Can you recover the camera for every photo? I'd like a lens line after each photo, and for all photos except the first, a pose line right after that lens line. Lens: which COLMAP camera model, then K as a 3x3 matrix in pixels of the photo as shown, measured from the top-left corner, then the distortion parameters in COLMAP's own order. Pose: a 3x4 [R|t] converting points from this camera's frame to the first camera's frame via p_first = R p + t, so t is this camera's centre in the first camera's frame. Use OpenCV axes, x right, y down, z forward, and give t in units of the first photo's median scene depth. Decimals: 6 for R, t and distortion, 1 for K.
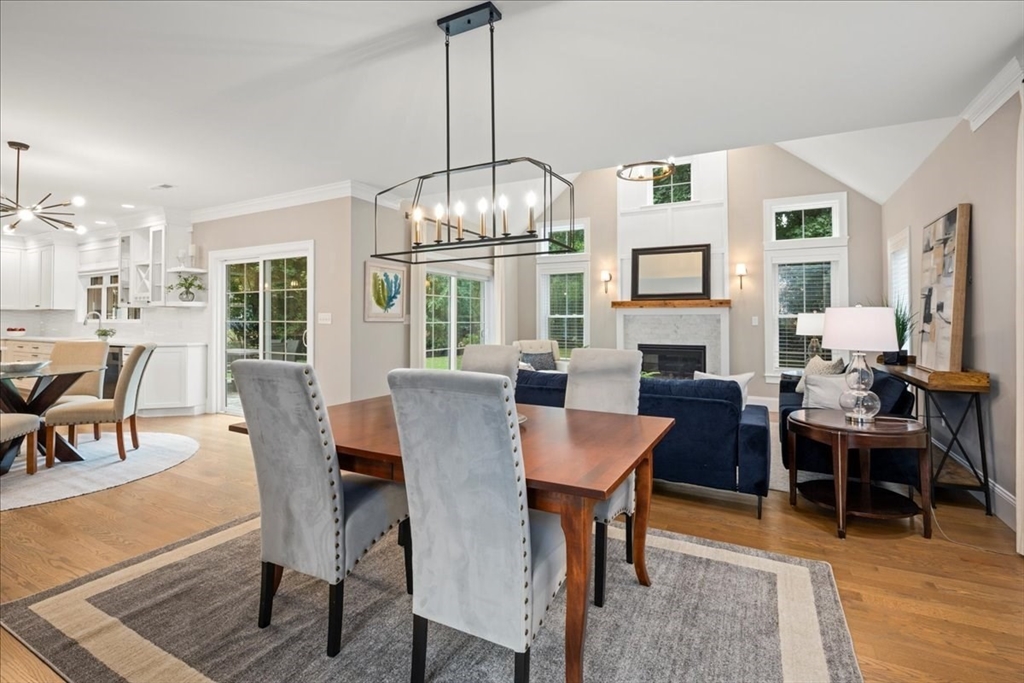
lens RADIAL K [[476.8, 0, 510.3], [0, 476.8, 314.7], [0, 0, 1]] dist [-0.016915, 0.000167]
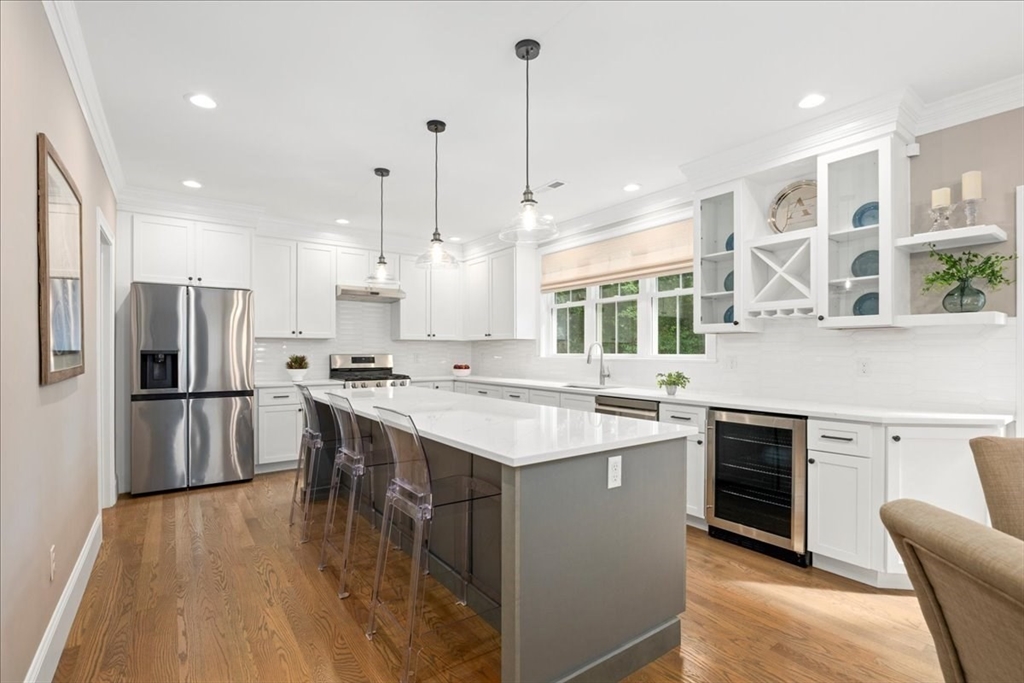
lens RADIAL K [[472.6, 0, 506.1], [0, 472.6, 352.5], [0, 0, 1]] dist [-0.014949, 0.000197]
pose [[0.893946, 0.000898, -0.448174, -0.798937], [0.004752, 0.999923, 0.011482, 0.000066], [0.448150, -0.012394, 0.893873, 0.435212]]
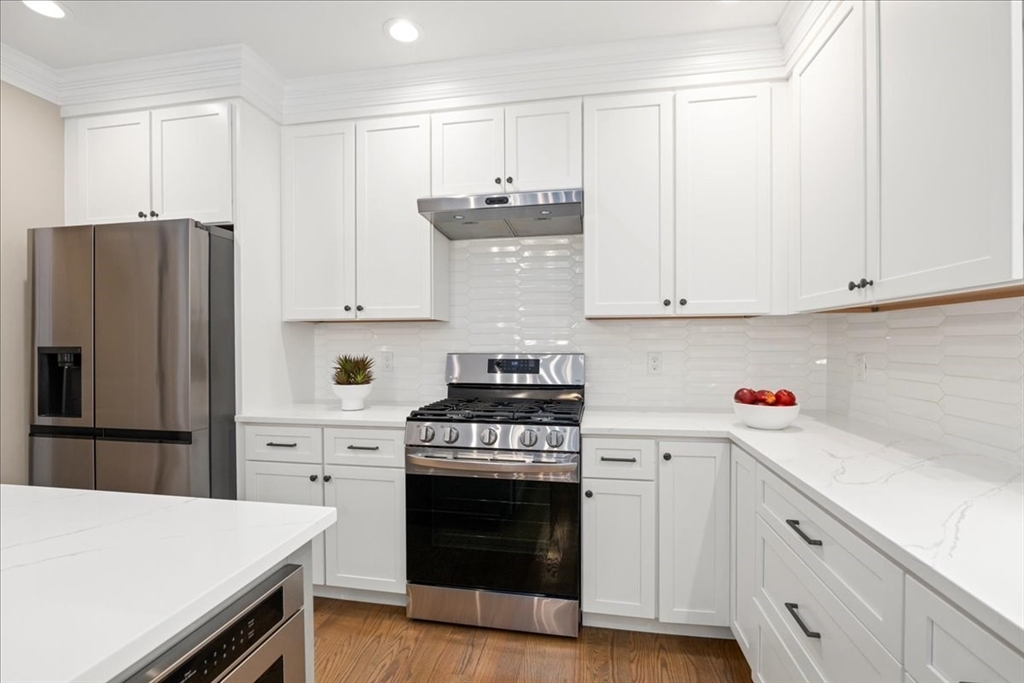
lens RADIAL K [[458.6, 0, 514.2], [0, 458.6, 345.6], [0, 0, 1]] dist [-0.014346, -0.000061]
pose [[0.305118, 0.005037, -0.952301, -1.072783], [0.013127, 0.999869, 0.009494, 0.002344], [0.952224, -0.015398, 0.305012, 0.992413]]
